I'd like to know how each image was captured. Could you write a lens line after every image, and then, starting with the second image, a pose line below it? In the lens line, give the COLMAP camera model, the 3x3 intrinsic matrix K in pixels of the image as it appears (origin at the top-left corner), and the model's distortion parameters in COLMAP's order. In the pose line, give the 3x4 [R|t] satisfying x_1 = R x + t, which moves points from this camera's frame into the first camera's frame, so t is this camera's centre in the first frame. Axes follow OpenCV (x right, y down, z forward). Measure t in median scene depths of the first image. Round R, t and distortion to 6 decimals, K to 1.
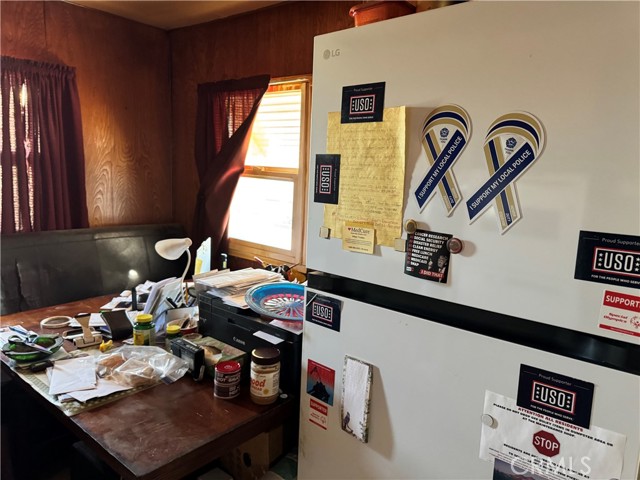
lens RADIAL K [[458.1, 0, 317.2], [0, 458.1, 241.0], [0, 0, 1]] dist [0.066354, -0.094753]
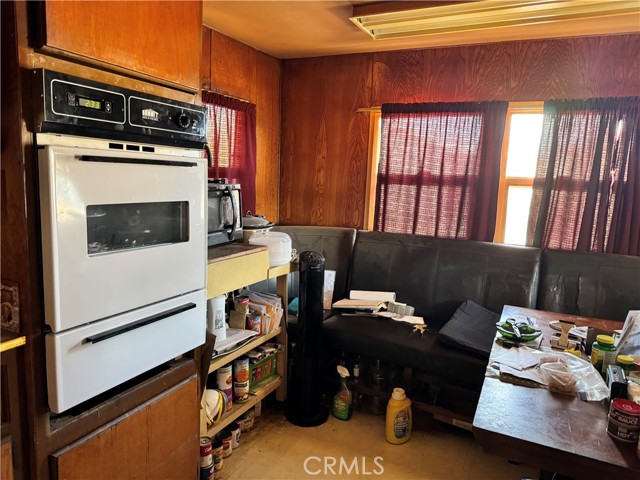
lens RADIAL K [[458.1, 0, 317.2], [0, 458.1, 241.0], [0, 0, 1]] dist [0.066354, -0.094753]
pose [[0.233414, 0.111160, -0.966003, 0.297175], [-0.181680, 0.980935, 0.068979, 0.000248], [0.955254, 0.159402, 0.249159, 0.079996]]
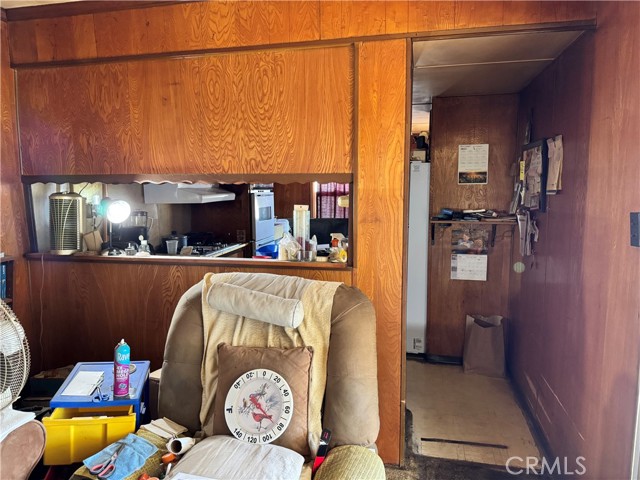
lens RADIAL K [[445.8, 0, 320.9], [0, 445.8, 237.6], [0, 0, 1]] dist [0.107310, -0.140748]
pose [[0.448256, 0.060991, -0.891822, 1.723111], [-0.111033, 0.993742, 0.012153, 0.132080], [0.886982, 0.093574, 0.452223, -0.759889]]
